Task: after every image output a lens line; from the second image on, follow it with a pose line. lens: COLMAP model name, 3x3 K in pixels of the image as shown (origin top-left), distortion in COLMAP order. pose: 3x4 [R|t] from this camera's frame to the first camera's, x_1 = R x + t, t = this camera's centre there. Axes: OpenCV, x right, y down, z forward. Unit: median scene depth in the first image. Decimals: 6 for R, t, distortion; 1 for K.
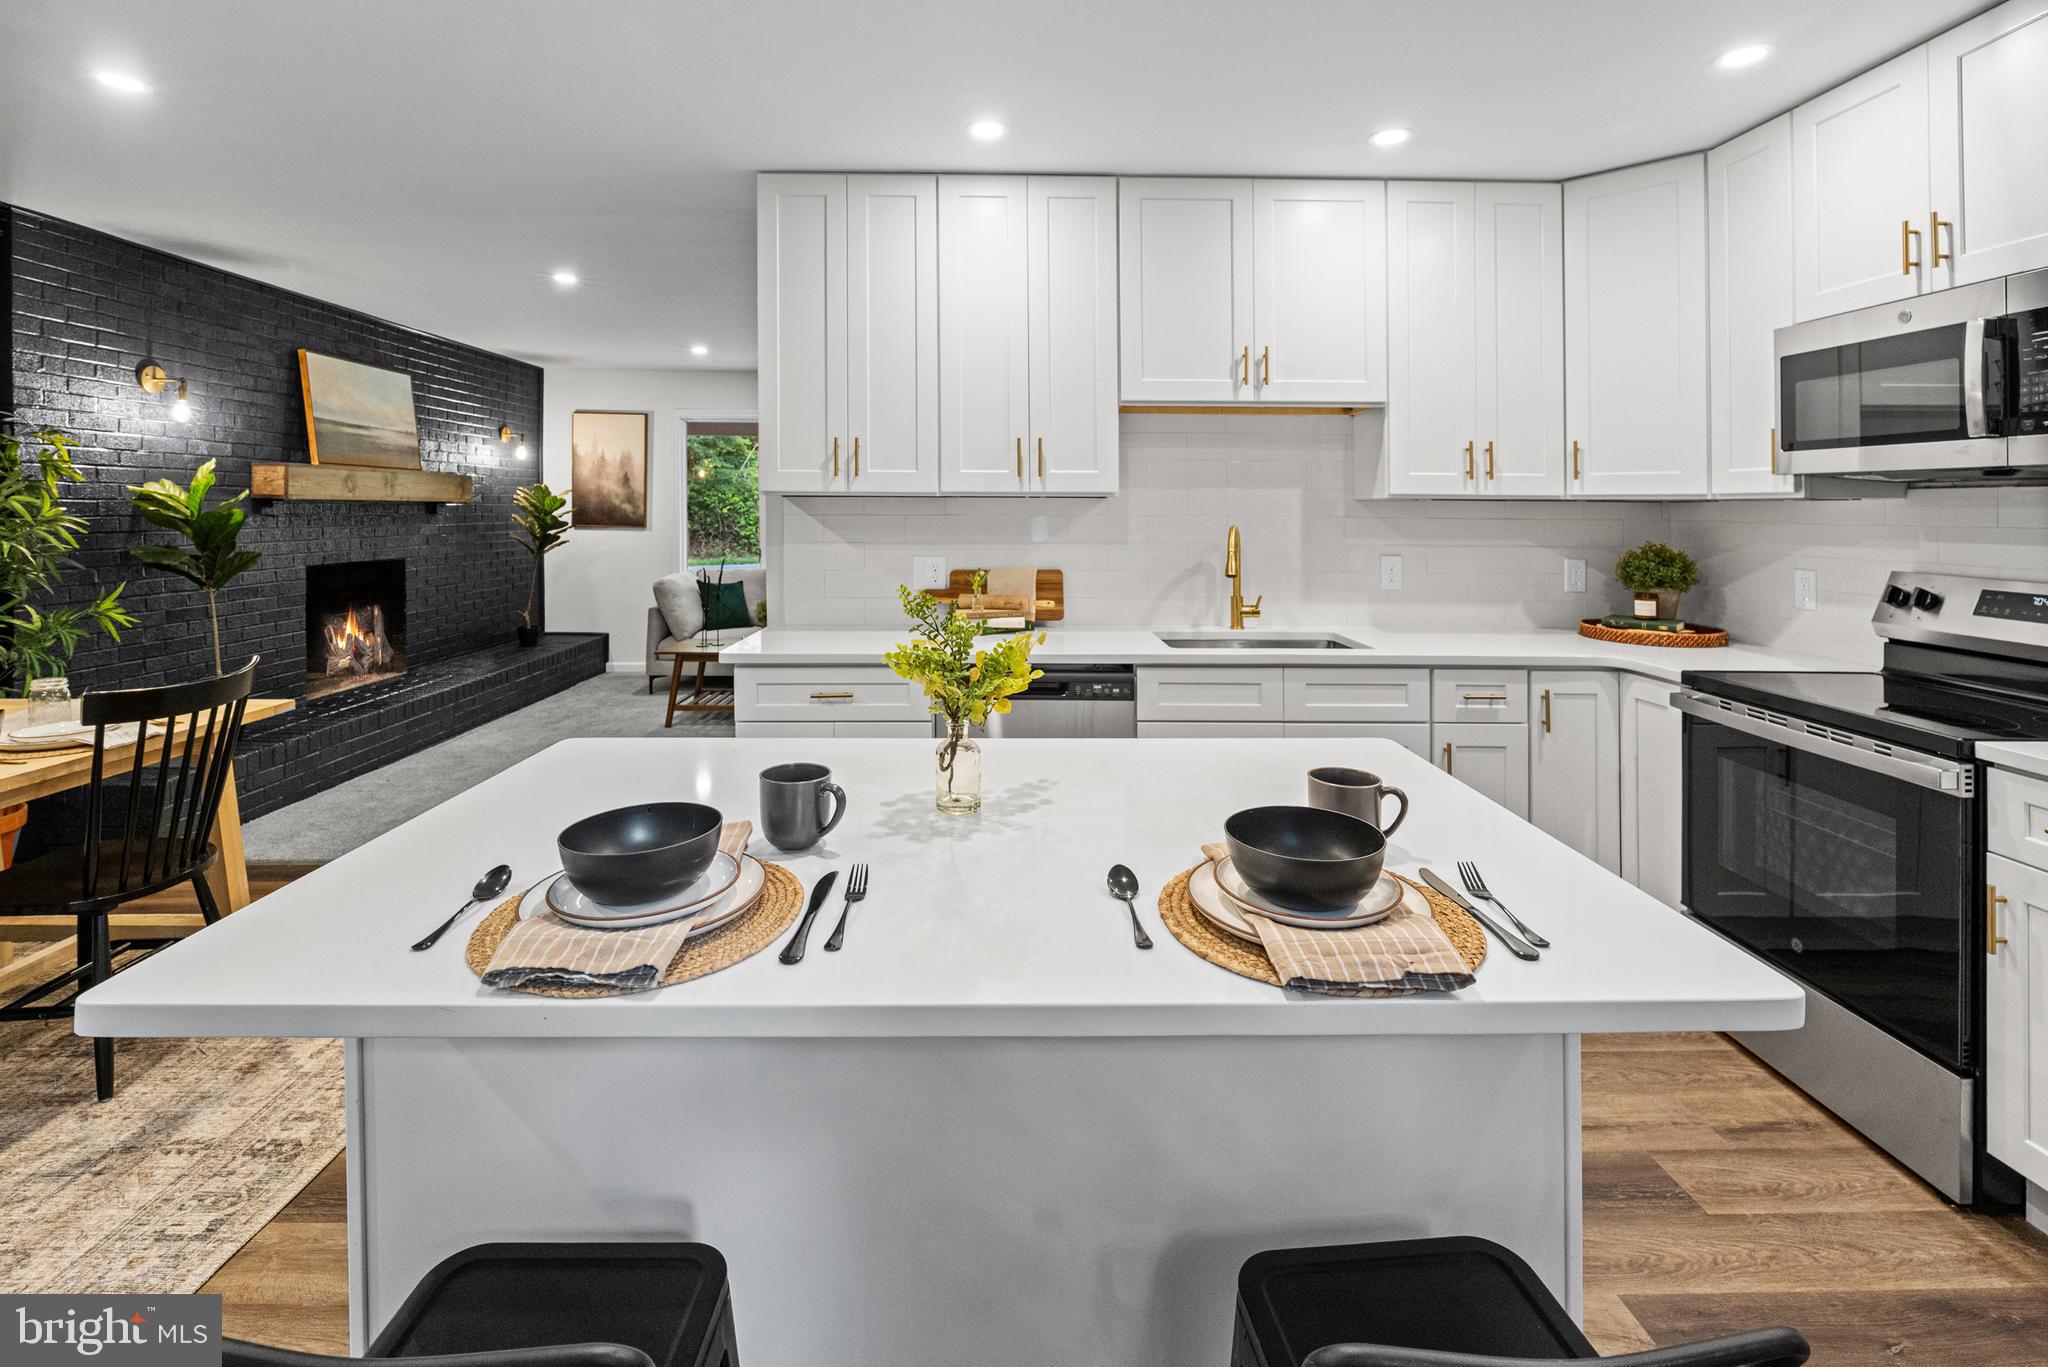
lens RADIAL K [[927.9, 0, 1013.4], [0, 927.9, 515.1], [0, 0, 1]] dist [-0.004698, -0.000243]
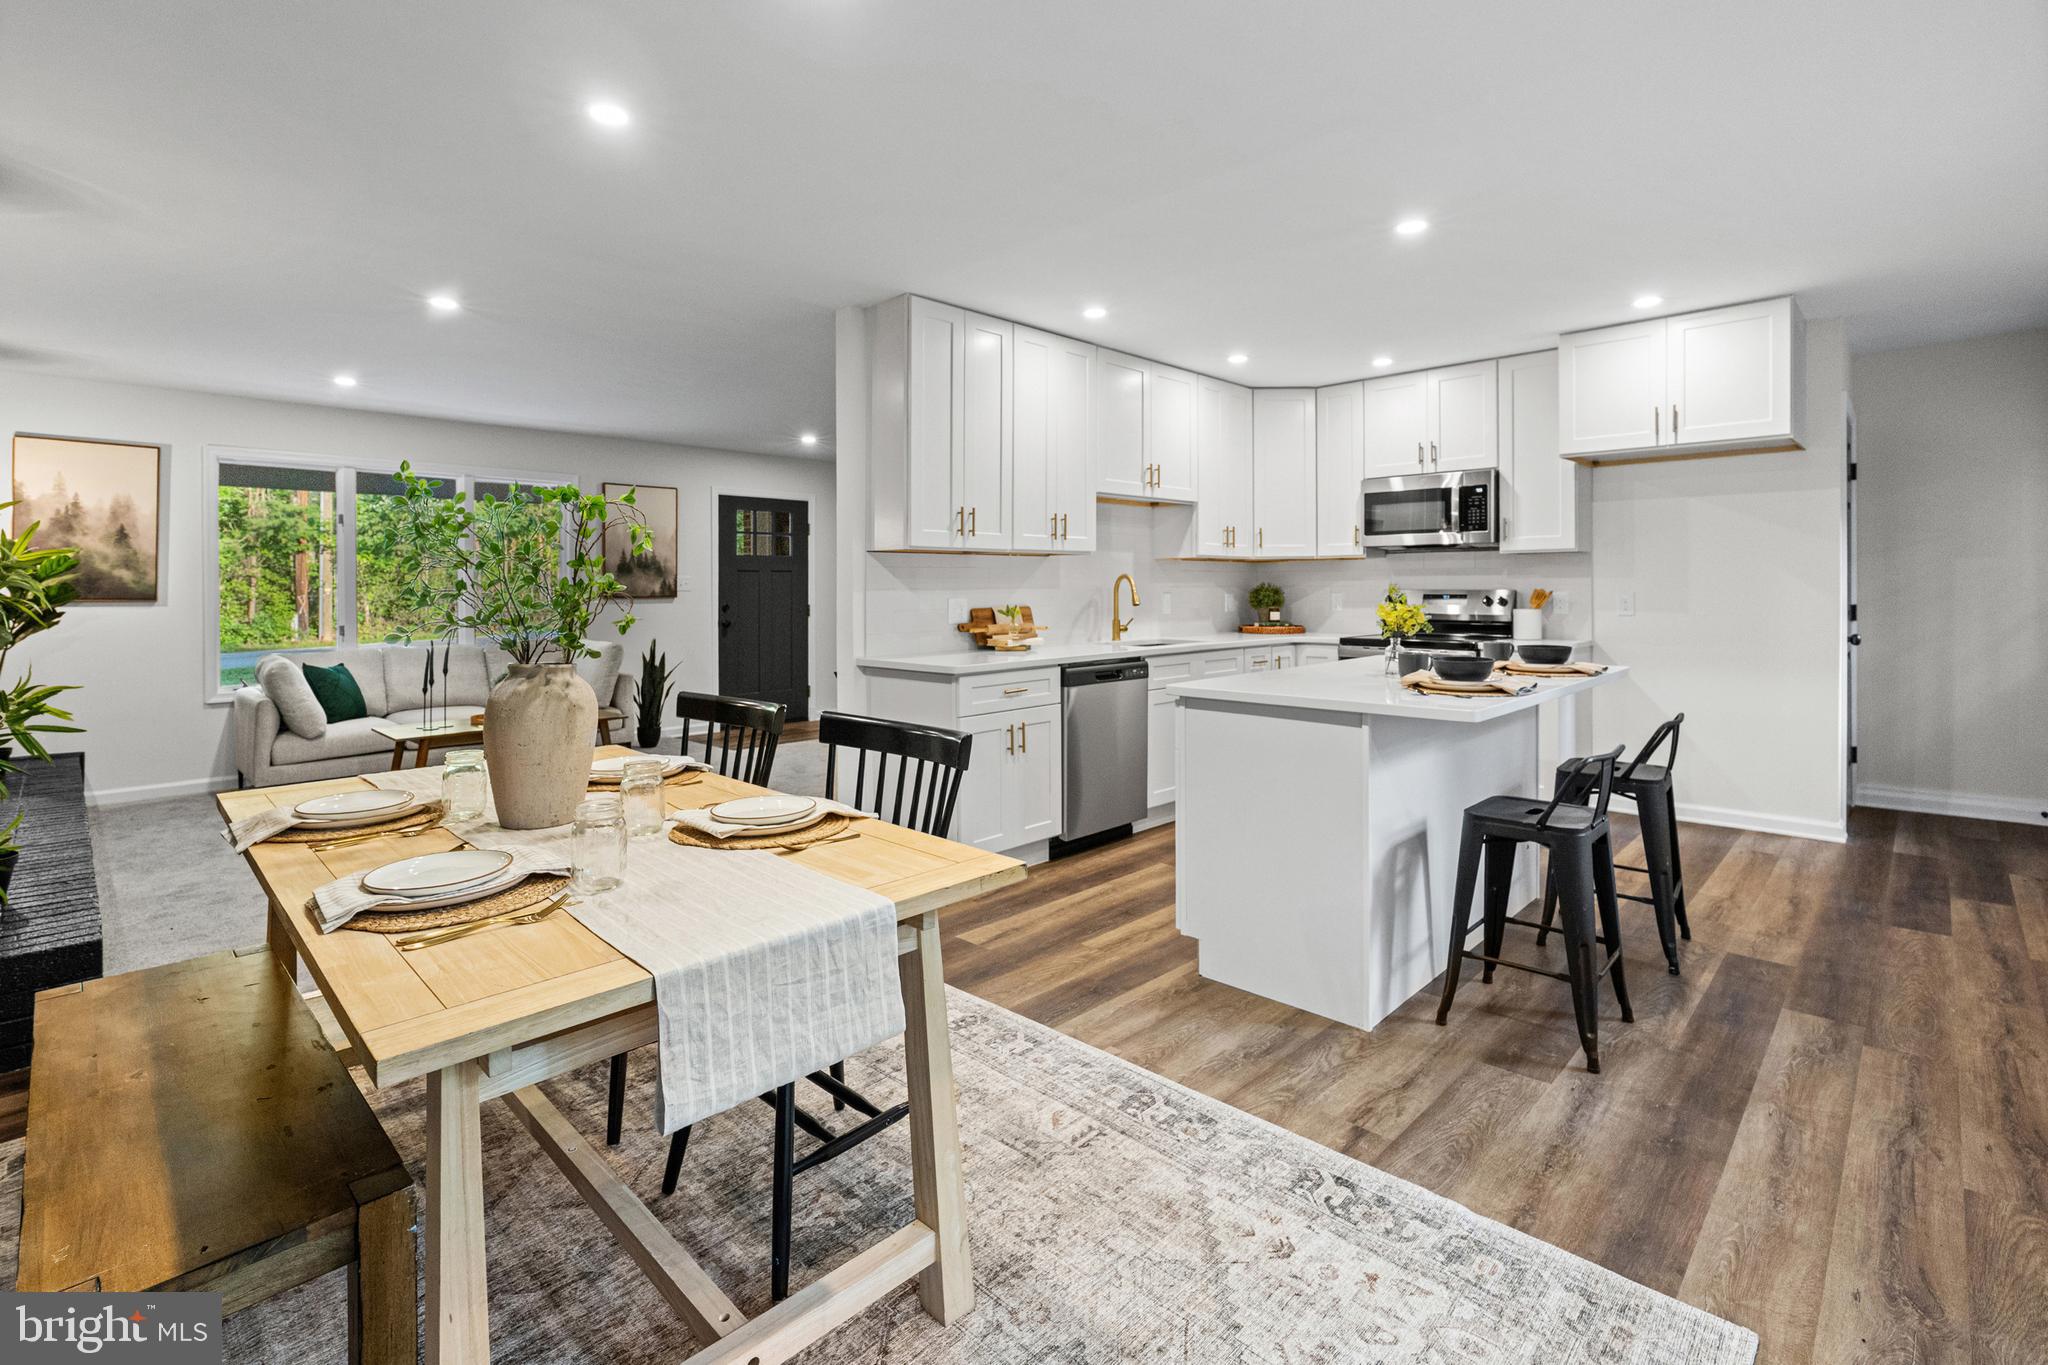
lens RADIAL K [[954.8, 0, 999.9], [0, 954.8, 592.4], [0, 0, 1]] dist [-0.016006, 0.000835]
pose [[0.714811, -0.011886, 0.699216, -1.005389], [0.015947, 0.999873, 0.000694, 0.037250], [-0.699135, 0.010654, 0.714910, -0.017055]]
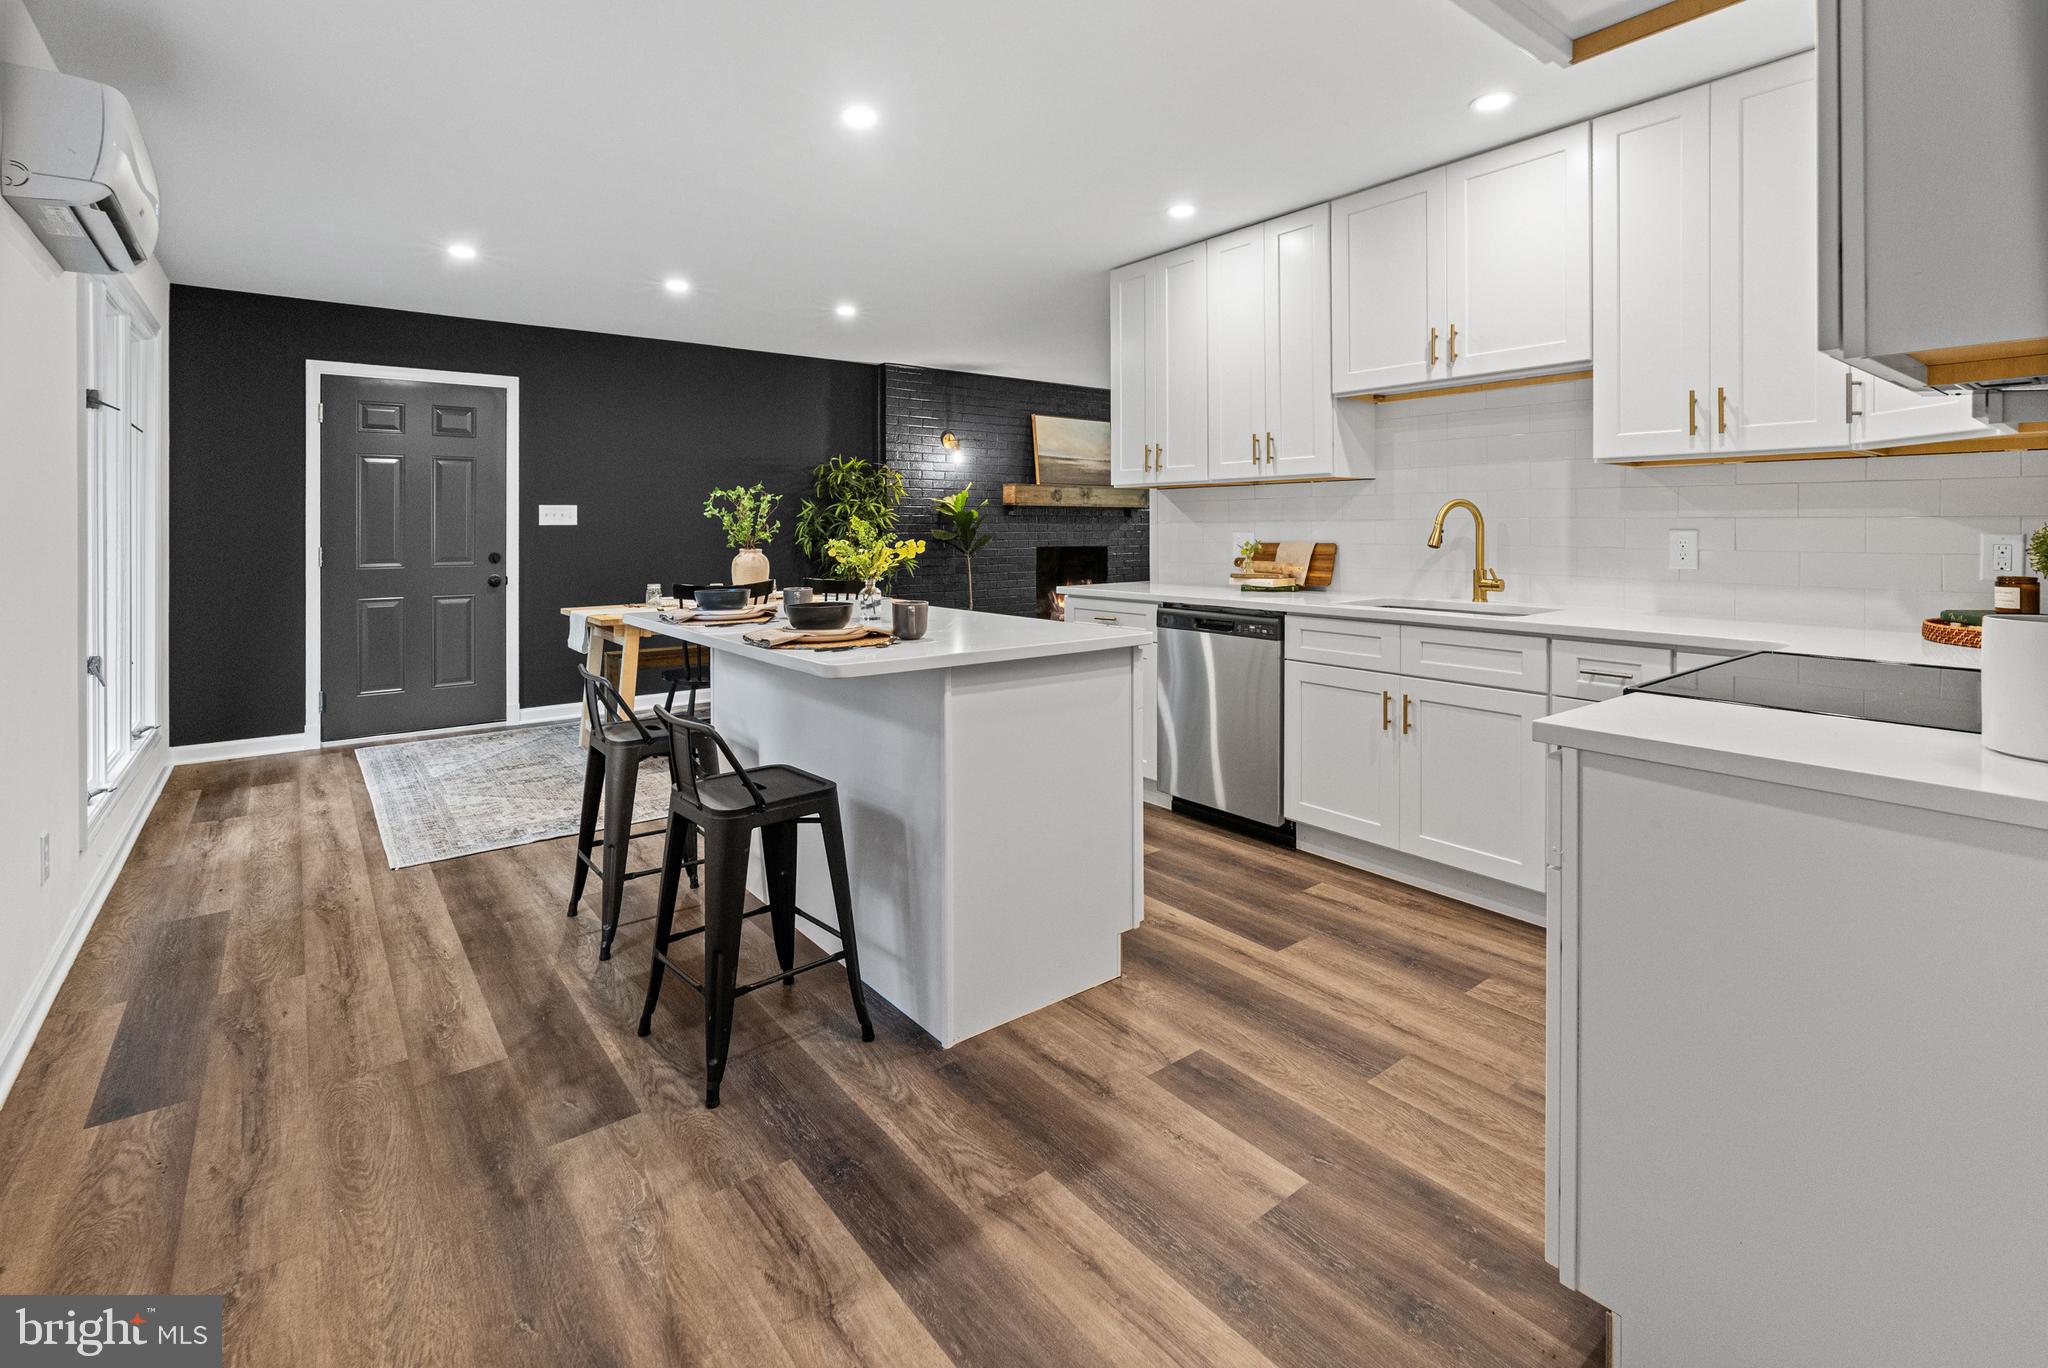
lens RADIAL K [[927.9, 0, 1013.4], [0, 927.9, 515.6], [0, 0, 1]] dist [-0.004698, -0.000243]
pose [[0.602750, -0.017970, -0.797728, 0.764242], [0.001717, 0.999773, -0.021225, 0.050992], [0.797929, 0.011424, 0.602644, -0.014183]]
